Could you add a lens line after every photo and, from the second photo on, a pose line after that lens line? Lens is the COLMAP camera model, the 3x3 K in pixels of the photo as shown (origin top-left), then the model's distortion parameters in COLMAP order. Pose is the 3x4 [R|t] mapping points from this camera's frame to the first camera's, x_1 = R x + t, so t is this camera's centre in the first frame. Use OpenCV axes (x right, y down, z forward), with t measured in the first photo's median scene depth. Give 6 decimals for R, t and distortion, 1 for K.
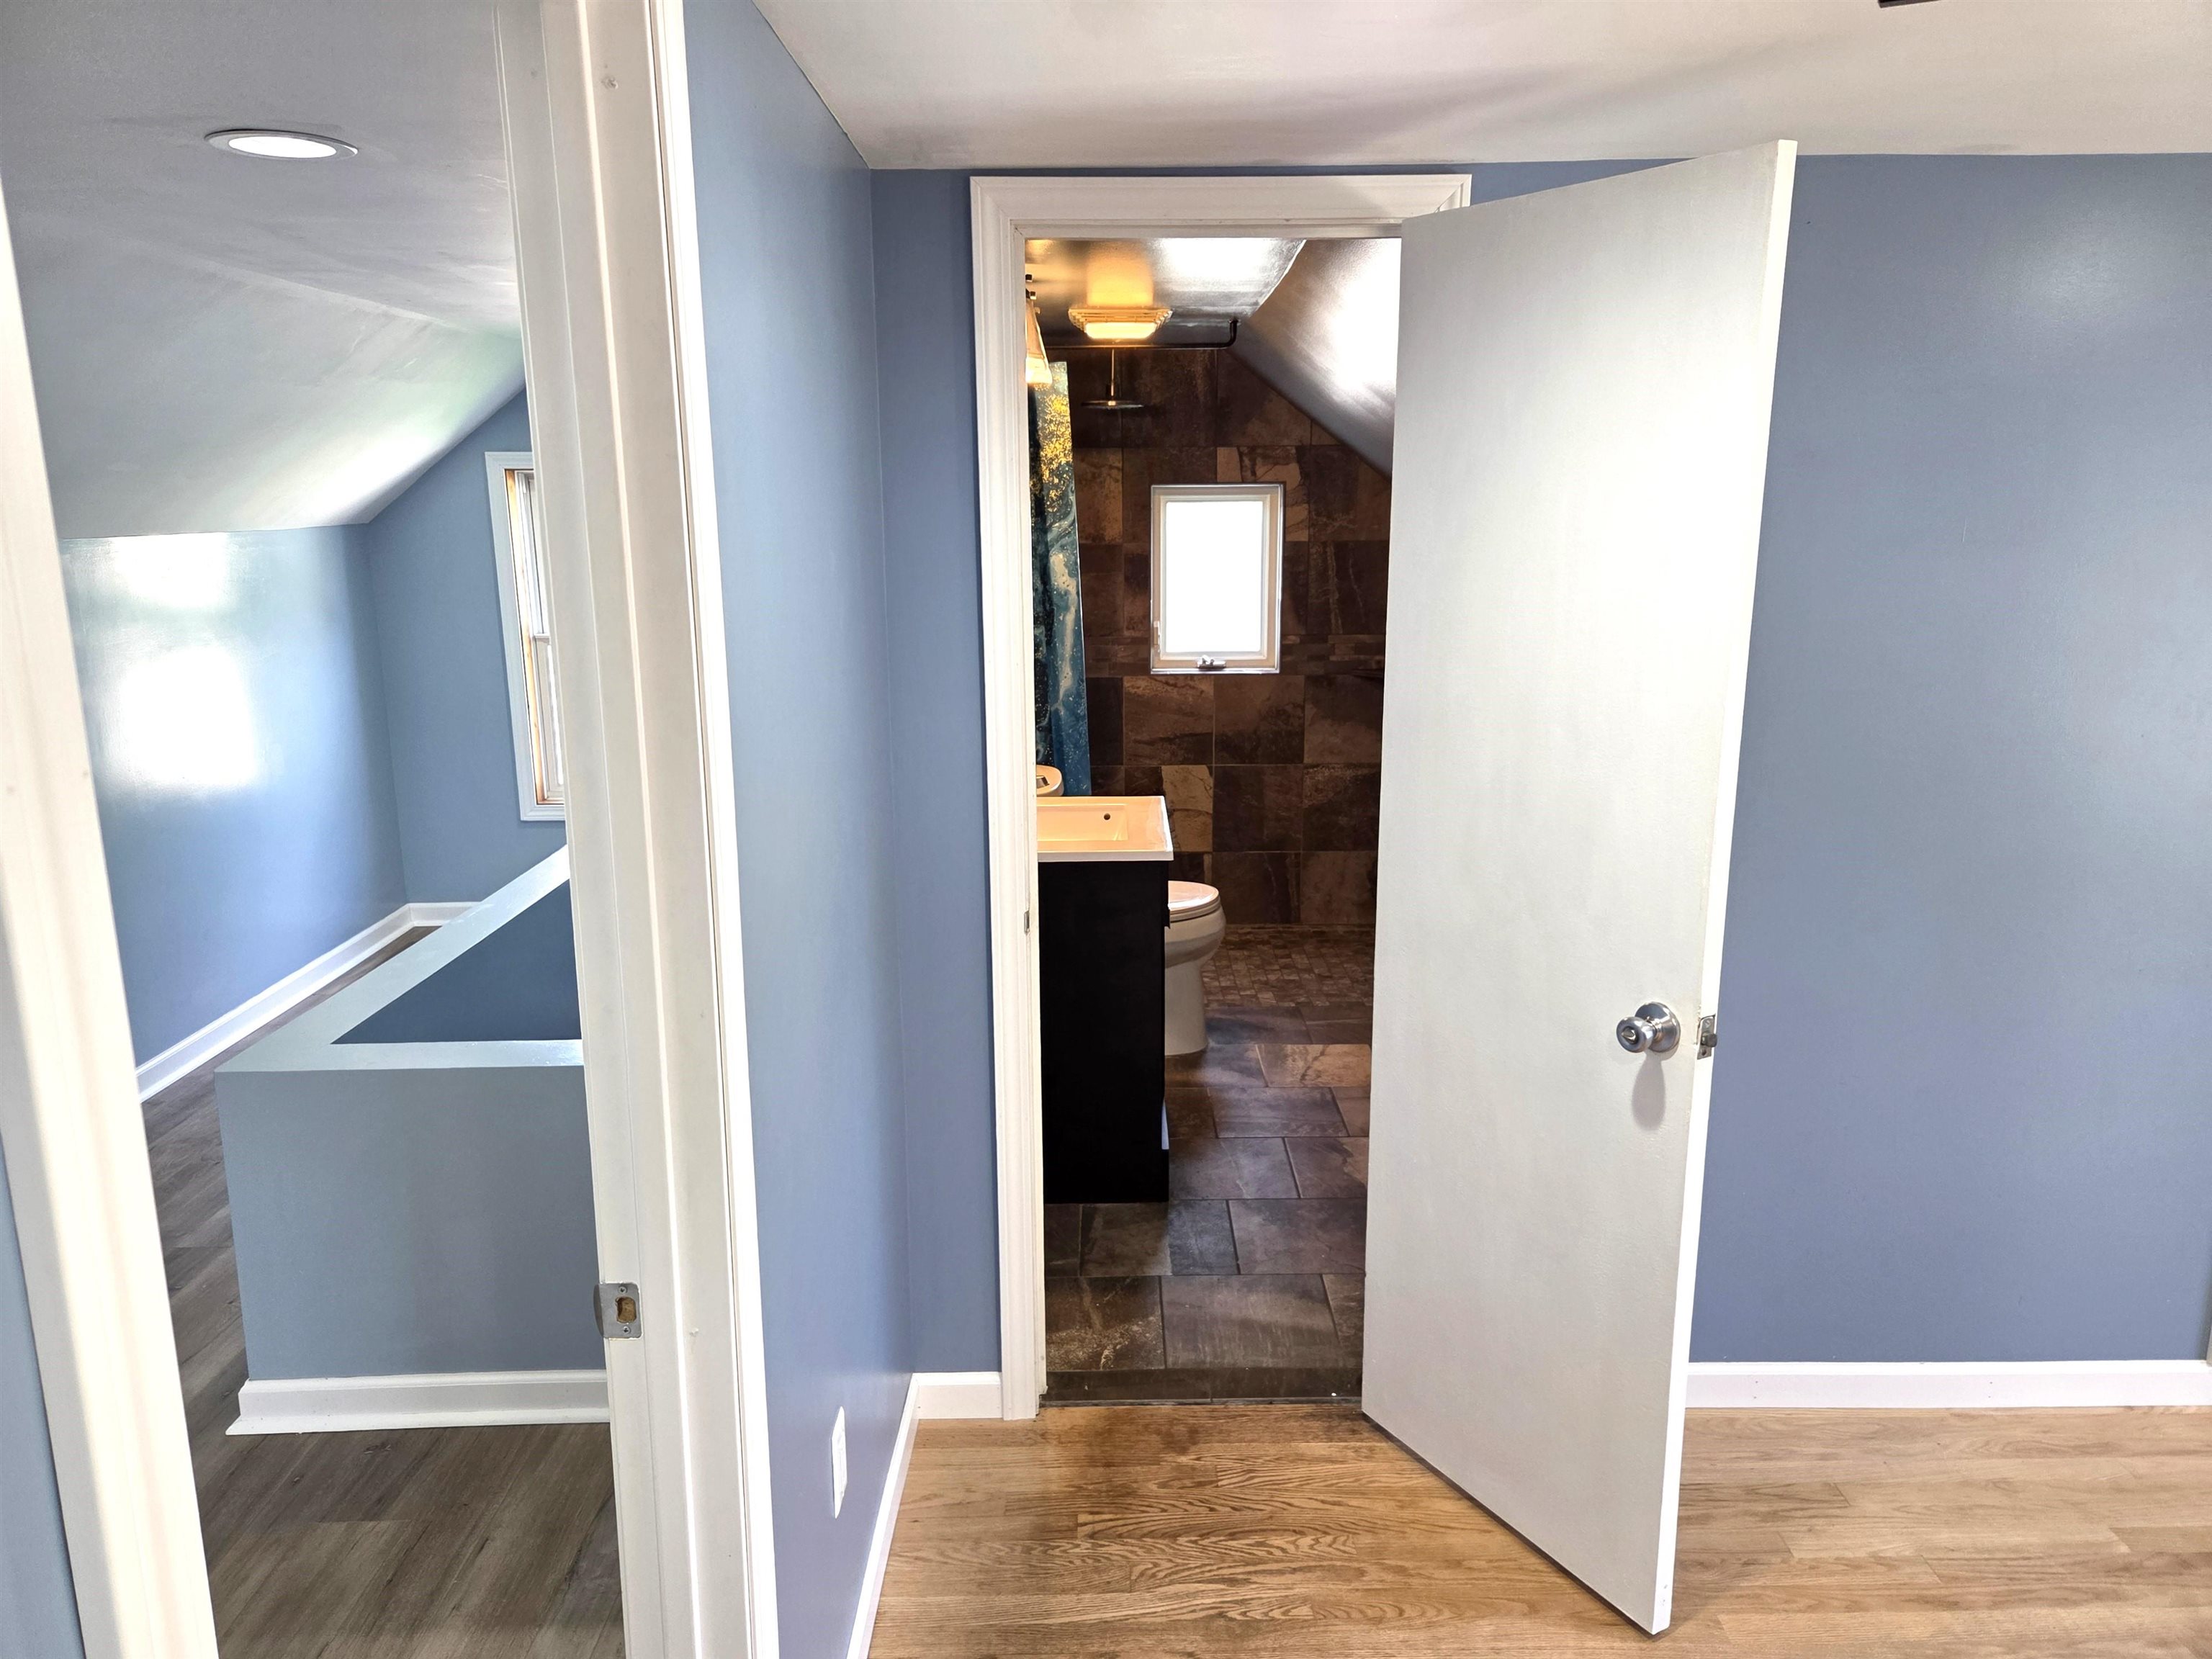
lens RADIAL K [[1471.2, 0, 1106.0], [0, 1471.2, 829.5], [0, 0, 1]] dist [0.081277, -0.064493]
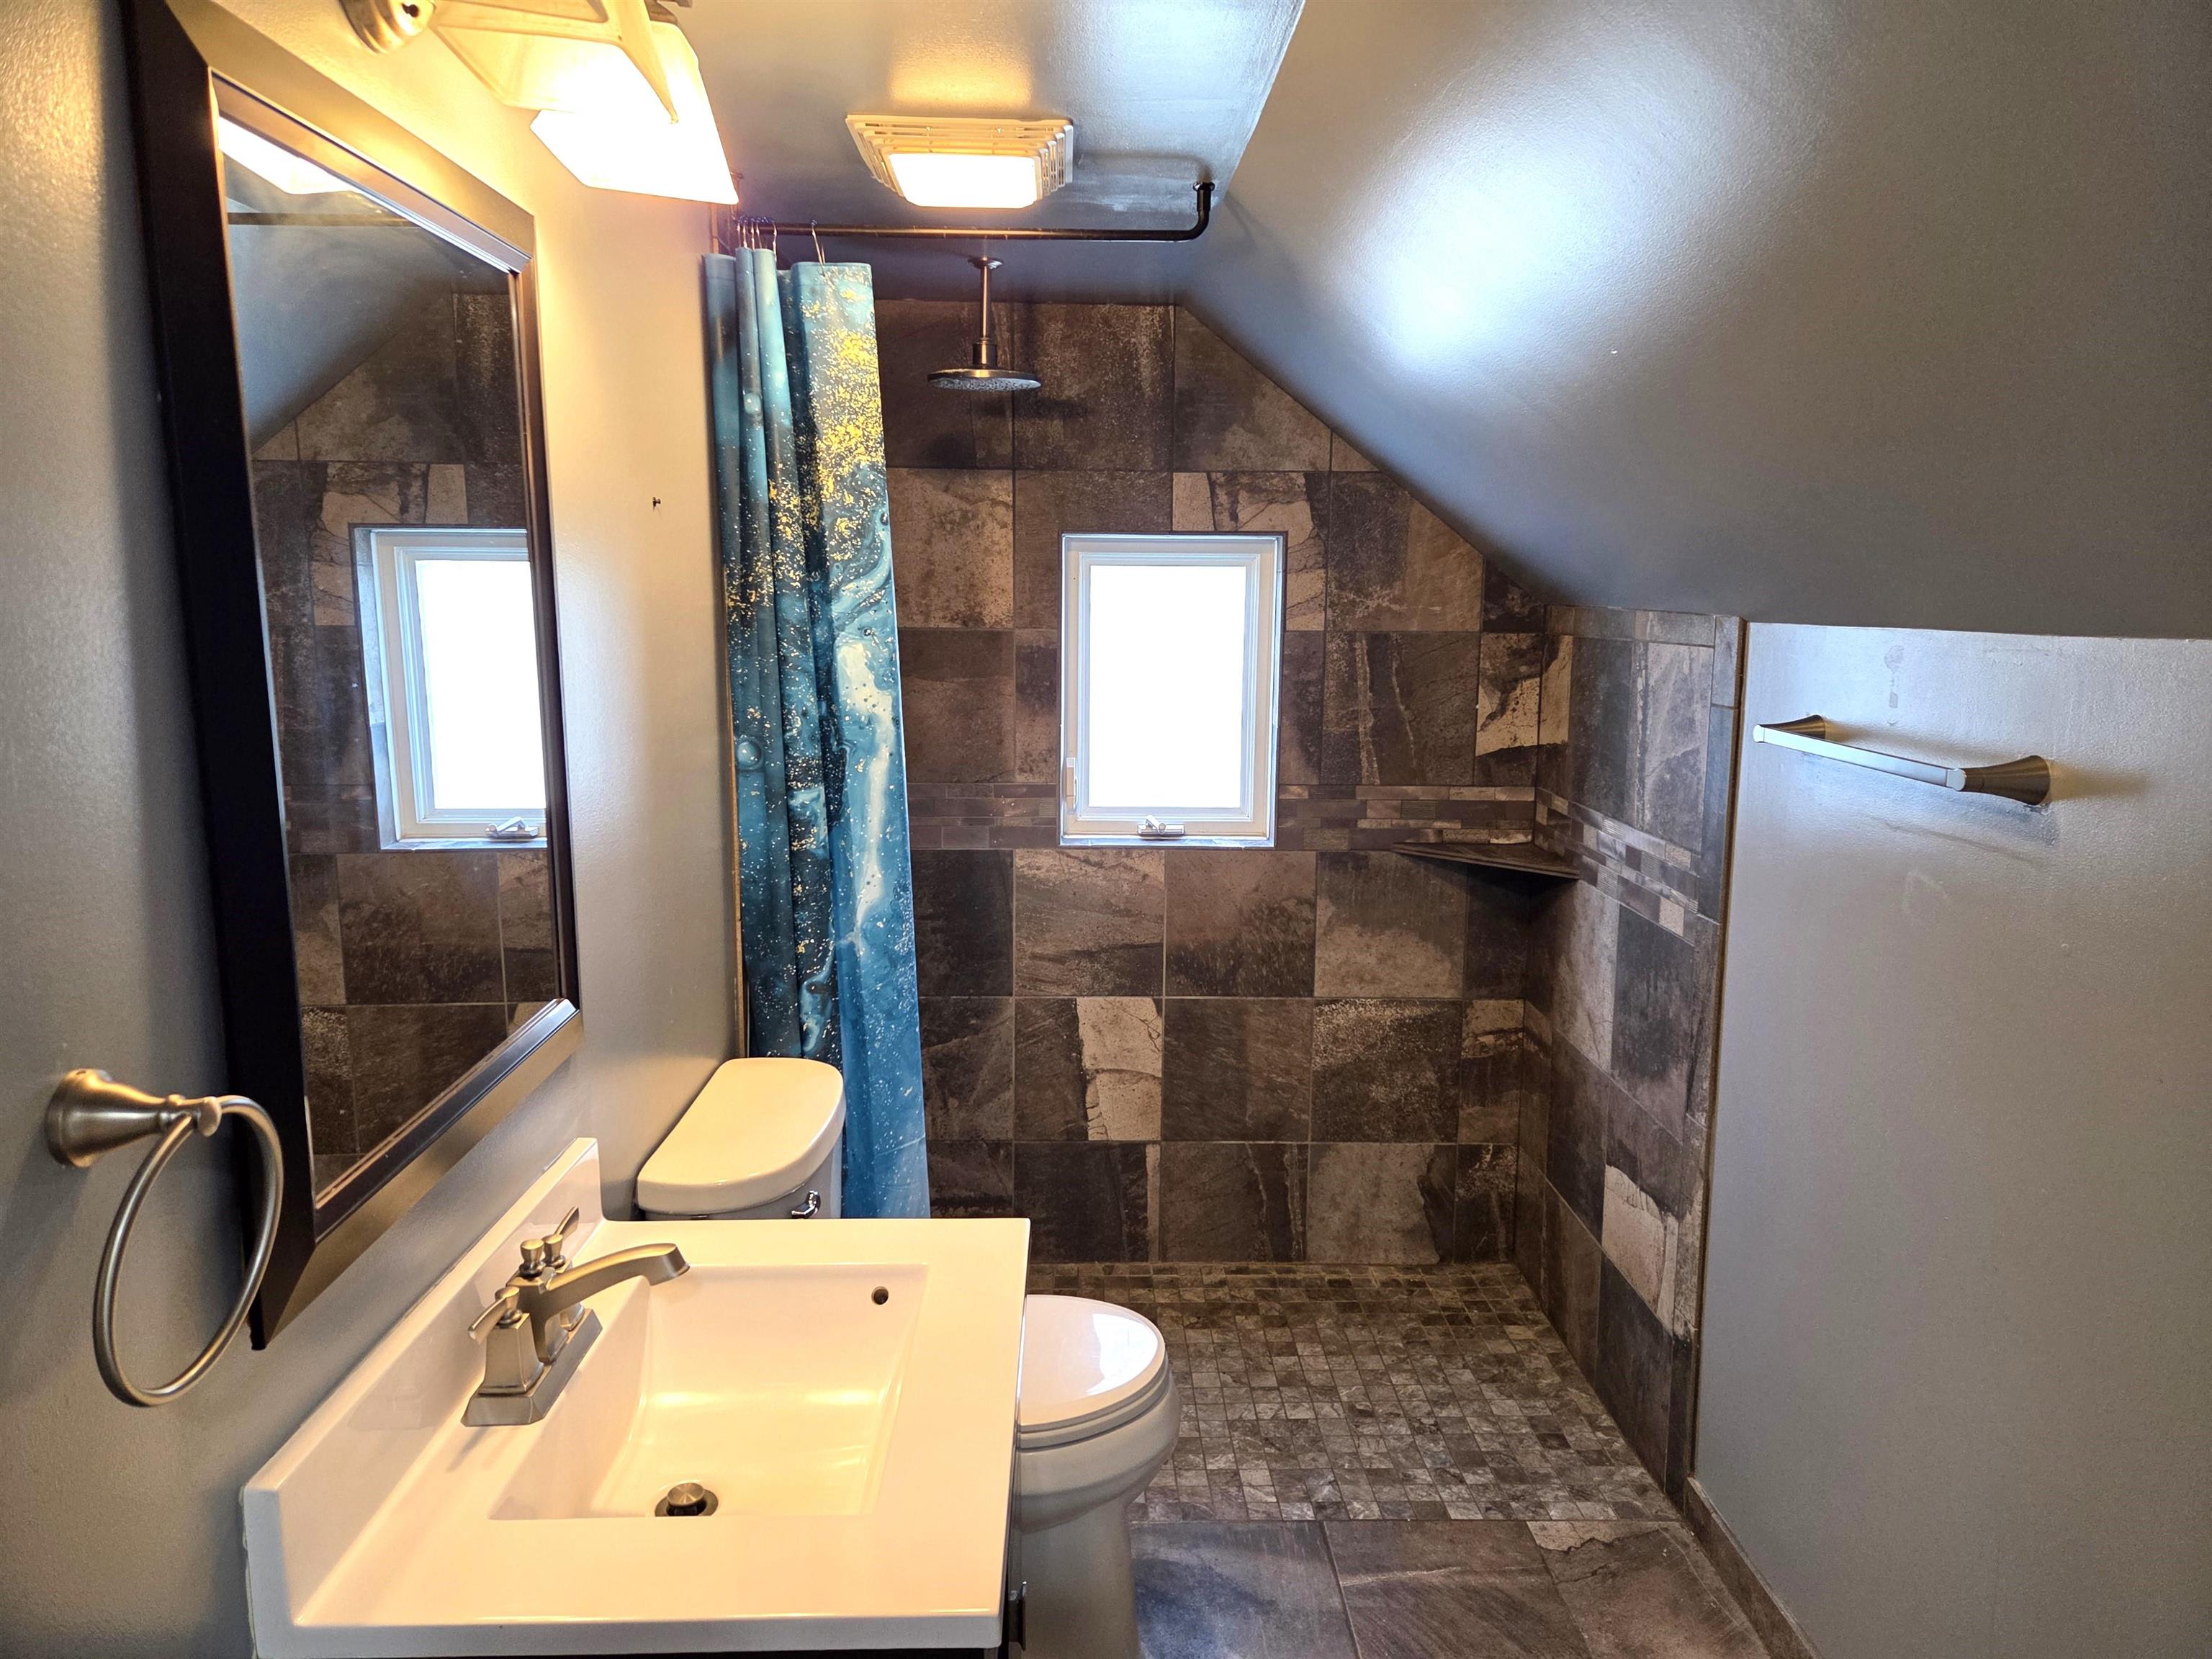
lens RADIAL K [[1471.2, 0, 1106.0], [0, 1471.2, 829.5], [0, 0, 1]] dist [0.081277, -0.064493]
pose [[0.999601, 0.013257, 0.024941, 0.034941], [-0.011686, 0.998001, -0.062111, -0.077009], [-0.025715, 0.061795, 0.997758, 0.412489]]
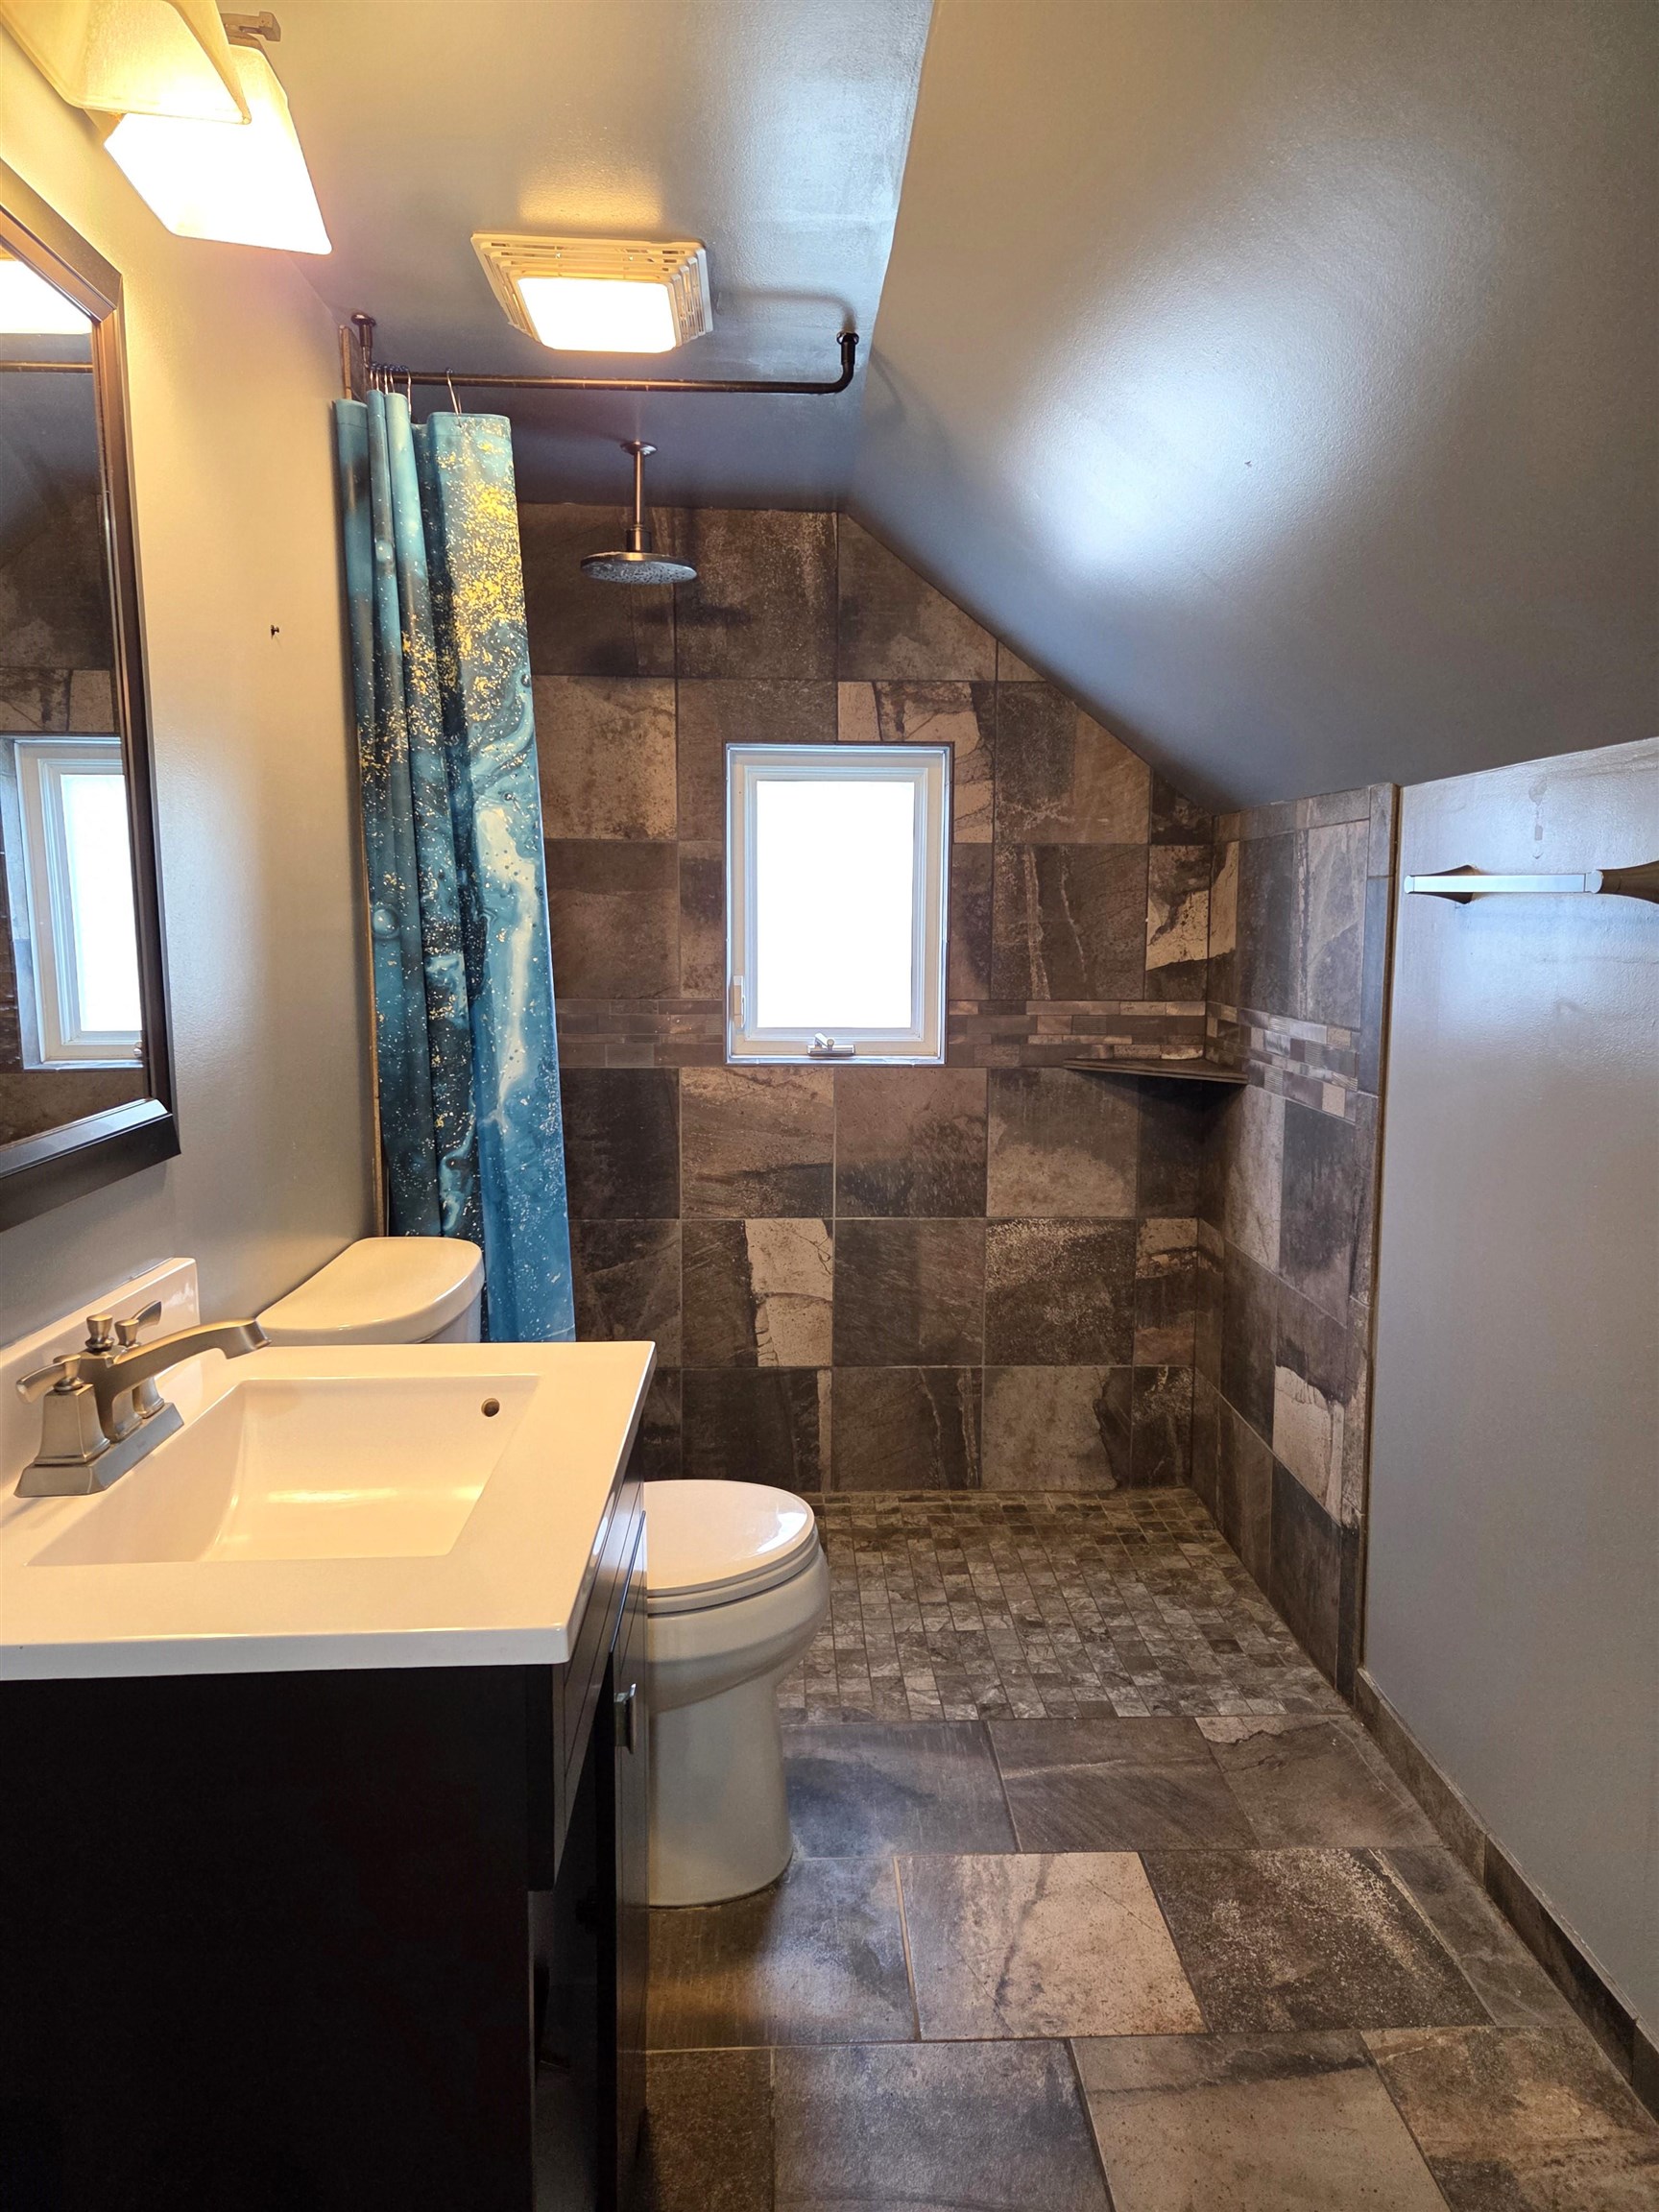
lens RADIAL K [[1474.8, 0, 852.2], [0, 1474.8, 1107.2], [0, 0, 1]] dist [0.082192, -0.063211]
pose [[0.998619, 0.008221, 0.051884, 0.051148], [-0.003490, 0.995880, -0.090612, -0.035888], [-0.052415, 0.090306, 0.994534, 0.424016]]
